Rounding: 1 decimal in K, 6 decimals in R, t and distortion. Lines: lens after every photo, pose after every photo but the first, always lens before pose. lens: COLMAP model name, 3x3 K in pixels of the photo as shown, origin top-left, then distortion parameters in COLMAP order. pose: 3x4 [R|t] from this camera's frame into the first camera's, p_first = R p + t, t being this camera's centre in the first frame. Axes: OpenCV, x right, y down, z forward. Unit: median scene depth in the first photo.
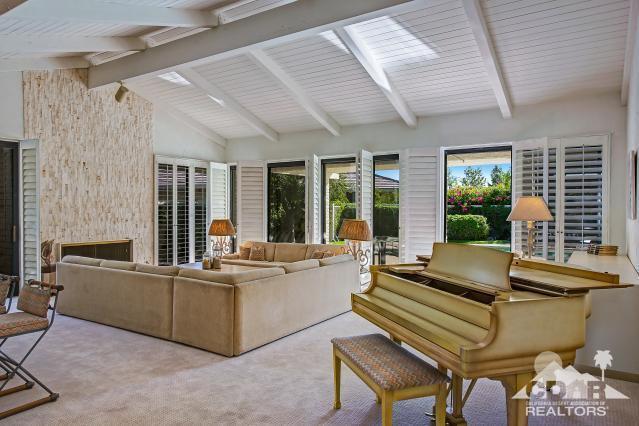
lens RADIAL K [[437.6, 0, 319.5], [0, 437.6, 213.0], [0, 0, 1]] dist [-0.001057, -0.000764]
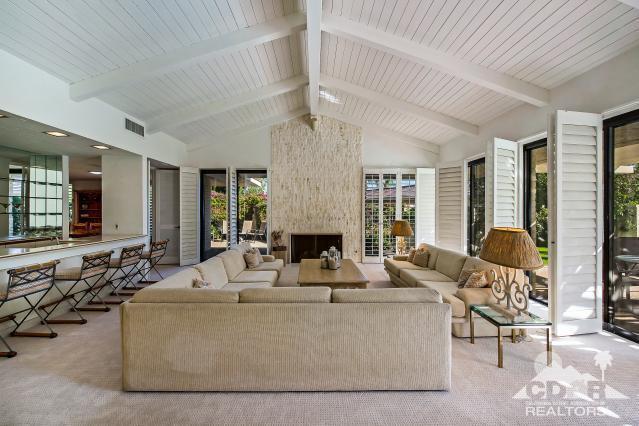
lens RADIAL K [[263.7, 0, 315.3], [0, 263.7, 214.0], [0, 0, 1]] dist [-0.013382, -0.000252]
pose [[0.553948, 0.013720, -0.832438, 0.191826], [-0.007620, 0.999906, 0.011410, -0.006513], [0.832516, 0.000022, 0.554001, 0.478893]]
